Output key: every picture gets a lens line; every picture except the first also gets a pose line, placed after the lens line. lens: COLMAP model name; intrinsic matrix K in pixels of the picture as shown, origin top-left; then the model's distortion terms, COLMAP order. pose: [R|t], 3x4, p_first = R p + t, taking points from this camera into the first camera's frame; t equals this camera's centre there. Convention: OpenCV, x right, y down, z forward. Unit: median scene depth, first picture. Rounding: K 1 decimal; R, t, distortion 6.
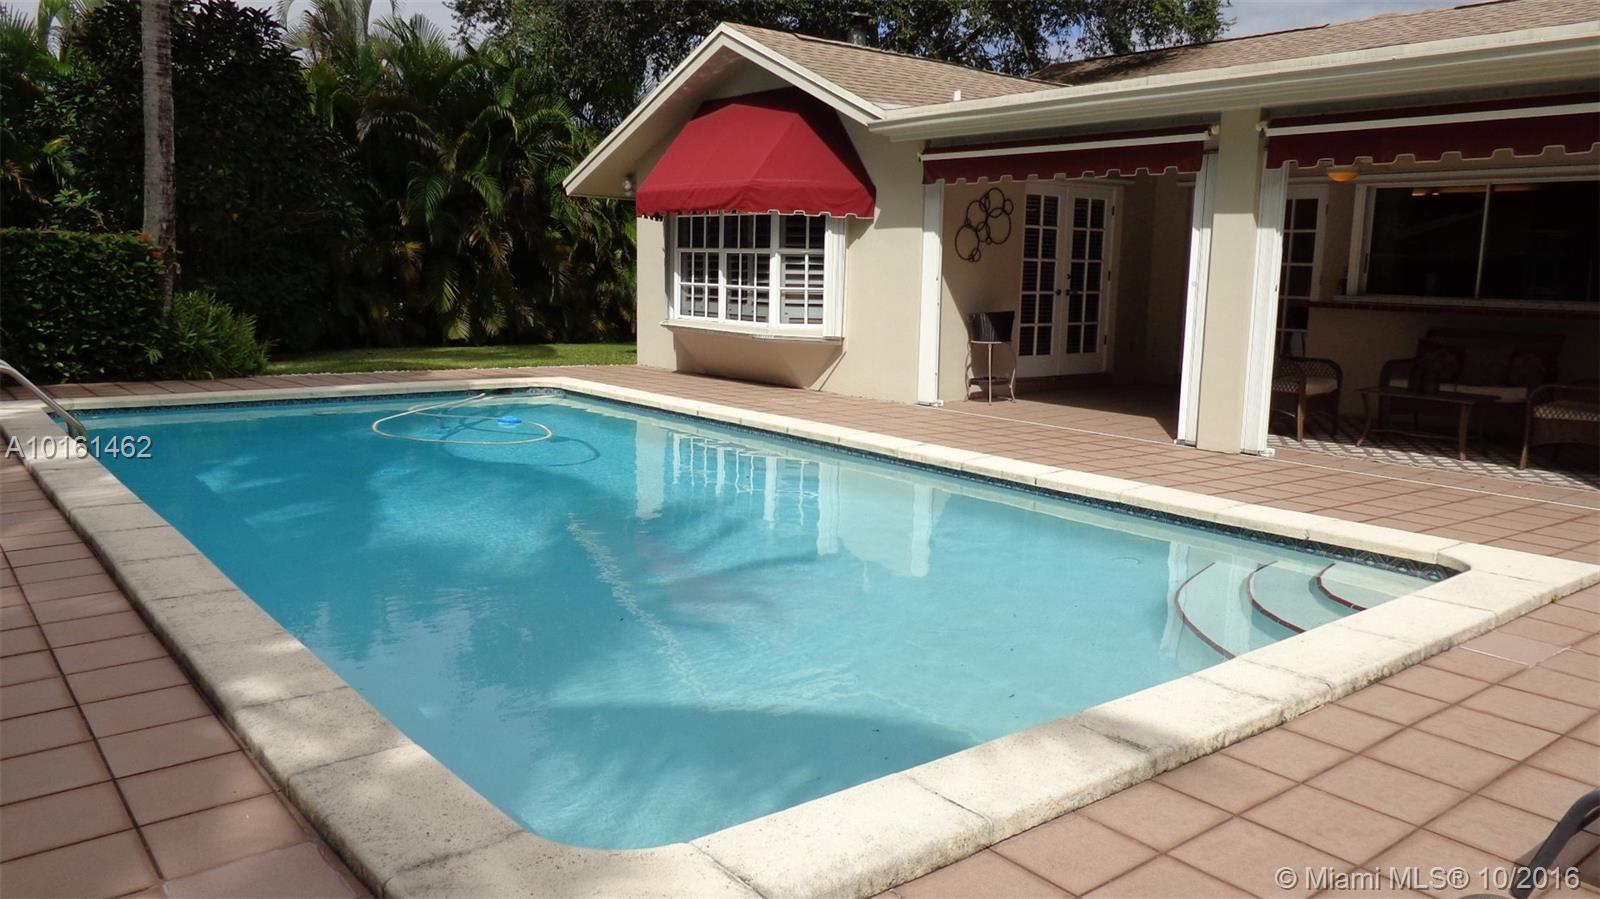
lens RADIAL K [[1187.3, 0, 806.4], [0, 1187.3, 447.9], [0, 0, 1]] dist [-0.055559, -0.007026]
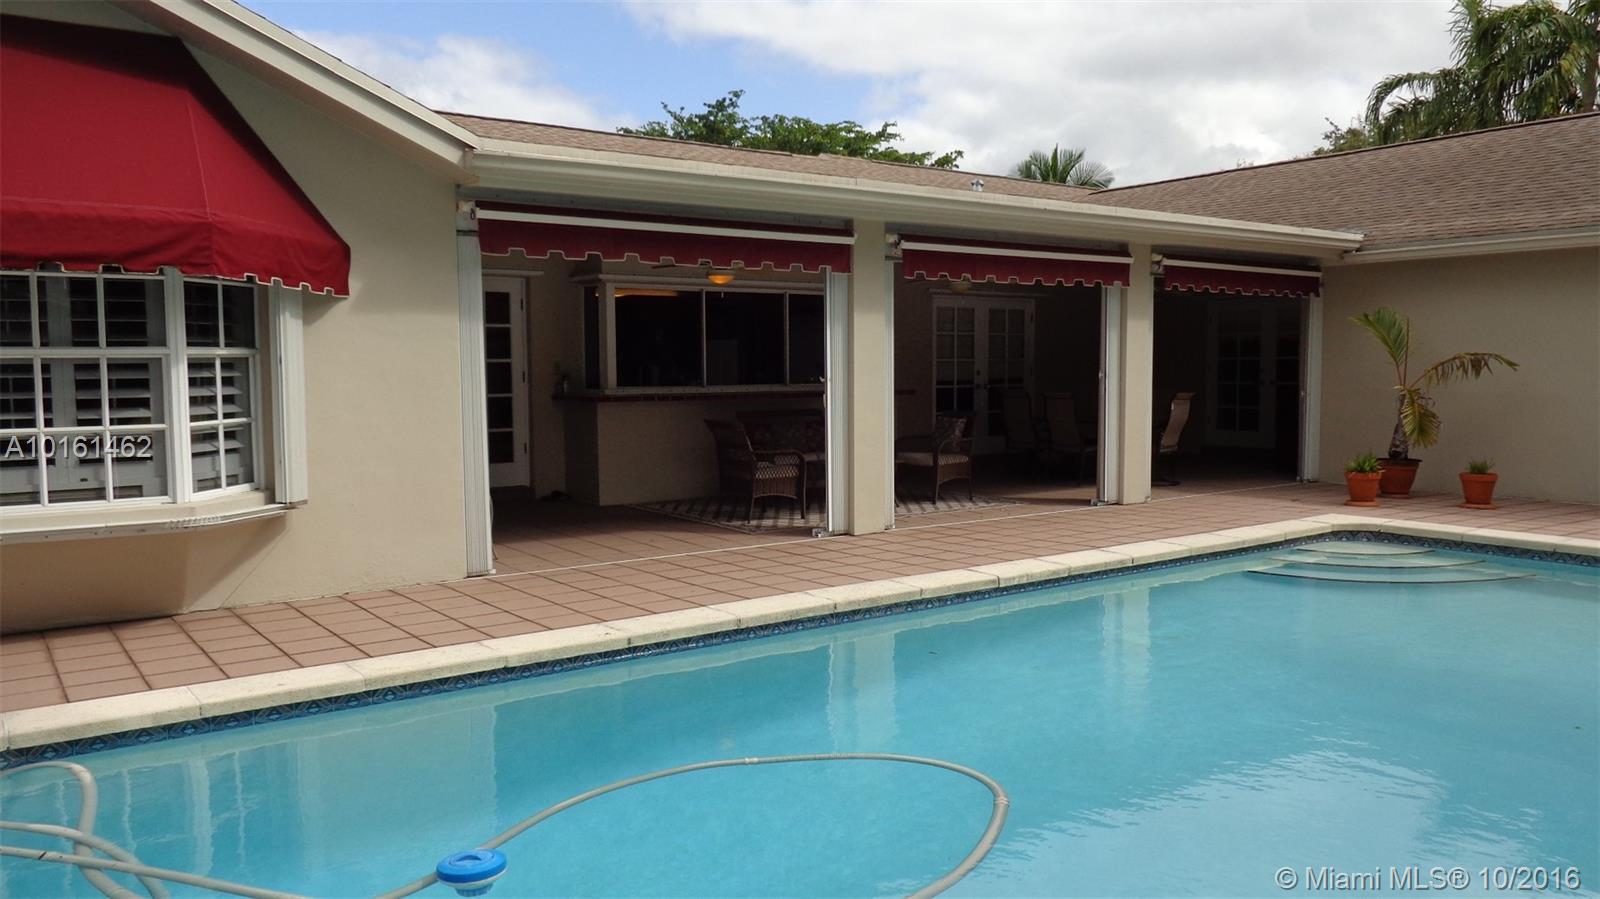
lens RADIAL K [[1187.3, 0, 806.1], [0, 1187.3, 450.6], [0, 0, 1]] dist [-0.055559, -0.007026]
pose [[0.035504, -0.088633, 0.995431, -0.525999], [0.160672, 0.983608, 0.081849, -0.124596], [-0.986369, 0.157032, 0.049163, 0.729121]]
